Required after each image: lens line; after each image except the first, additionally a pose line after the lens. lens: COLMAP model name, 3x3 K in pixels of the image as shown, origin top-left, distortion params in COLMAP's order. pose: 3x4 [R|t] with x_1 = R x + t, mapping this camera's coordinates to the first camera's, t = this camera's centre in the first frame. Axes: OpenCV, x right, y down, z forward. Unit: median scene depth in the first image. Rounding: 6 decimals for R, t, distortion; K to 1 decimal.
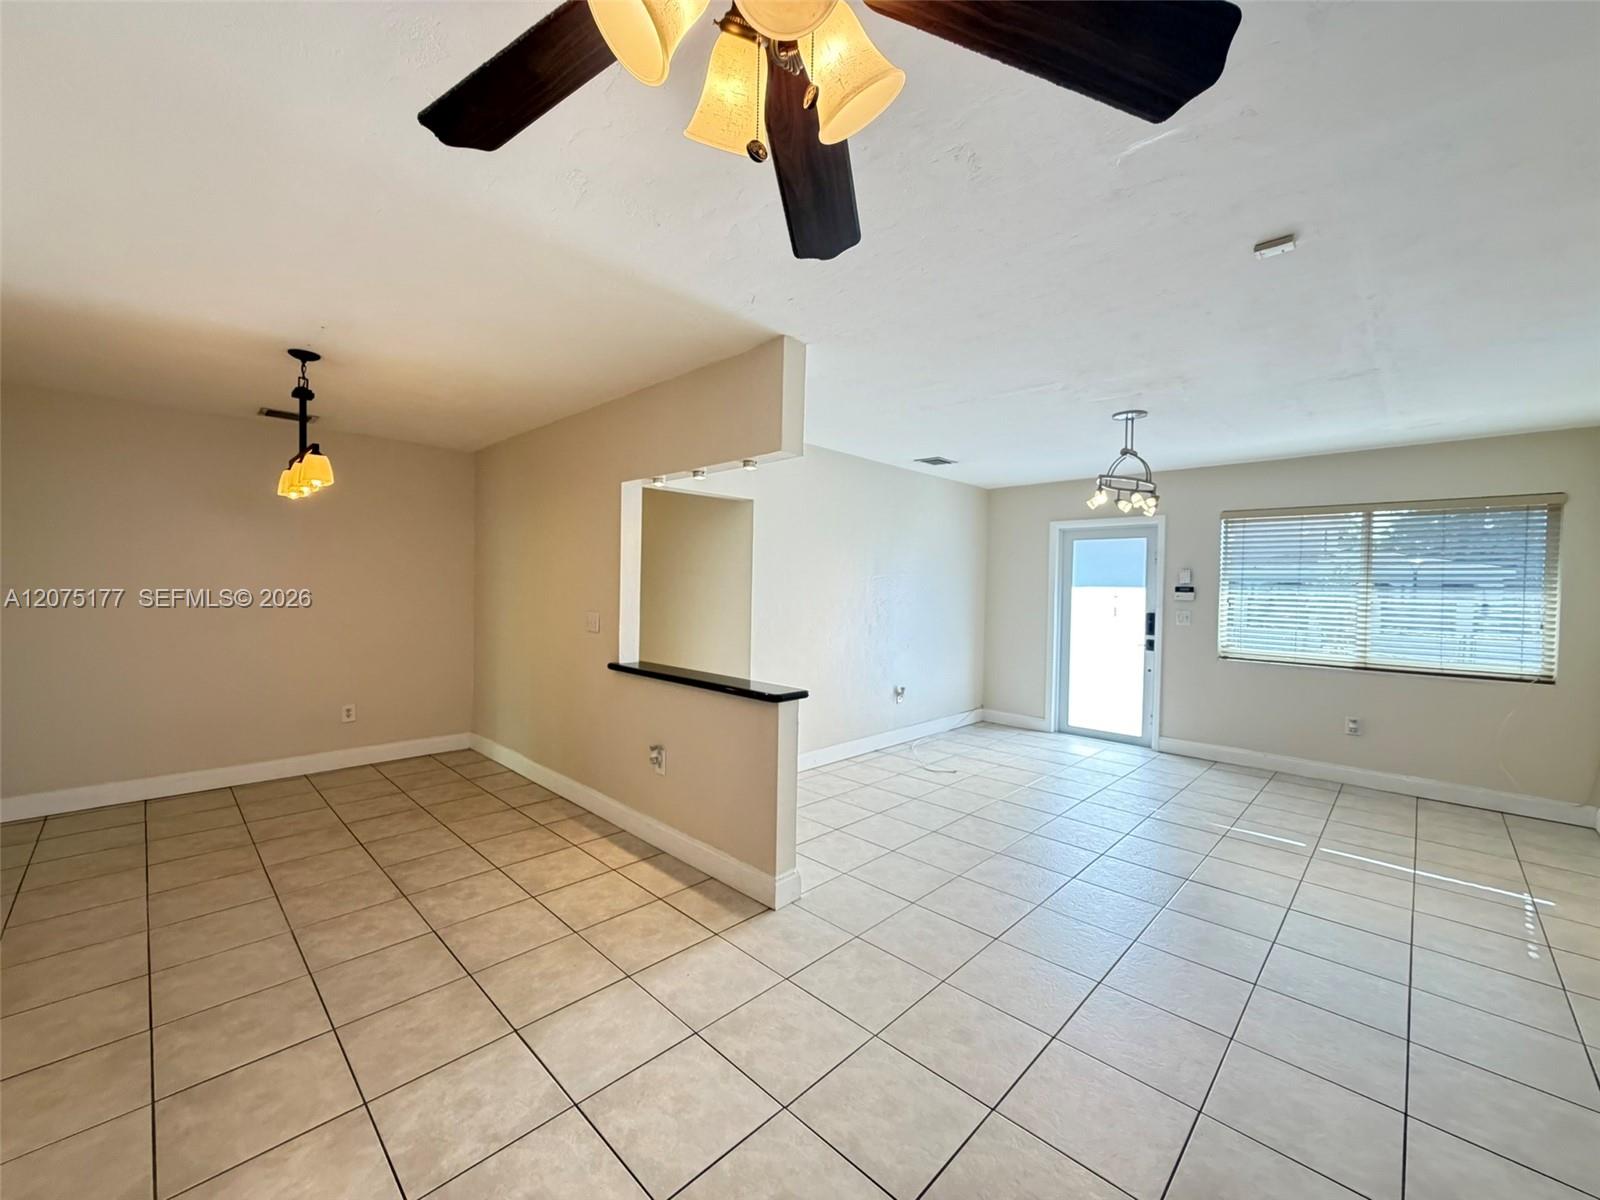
lens RADIAL K [[637.1, 0, 794.9], [0, 637.1, 597.8], [0, 0, 1]] dist [-0.000436, -0.000619]
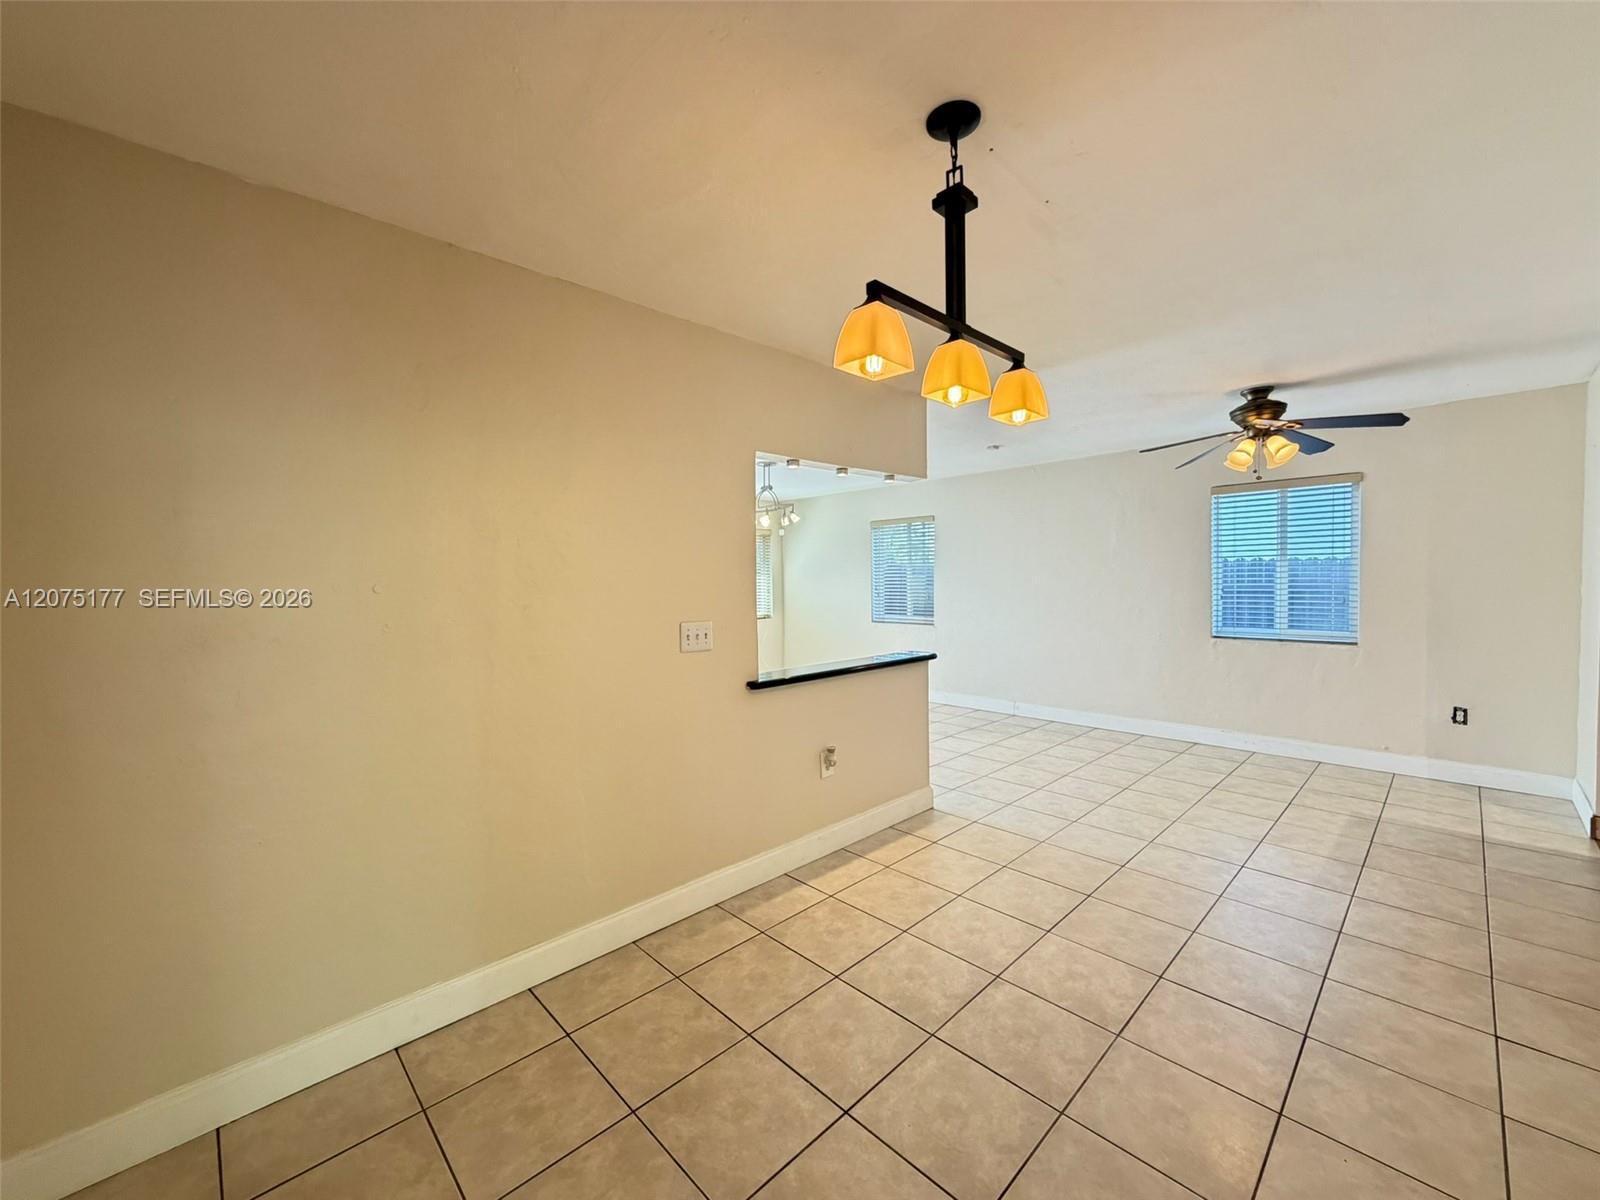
lens RADIAL K [[637.1, 0, 794.9], [0, 637.1, 597.8], [0, 0, 1]] dist [-0.000436, -0.000619]
pose [[0.028462, -0.045193, 0.998573, -1.254055], [0.028075, 0.998619, 0.044395, -0.039355], [-0.999201, 0.026772, 0.029692, 1.098925]]
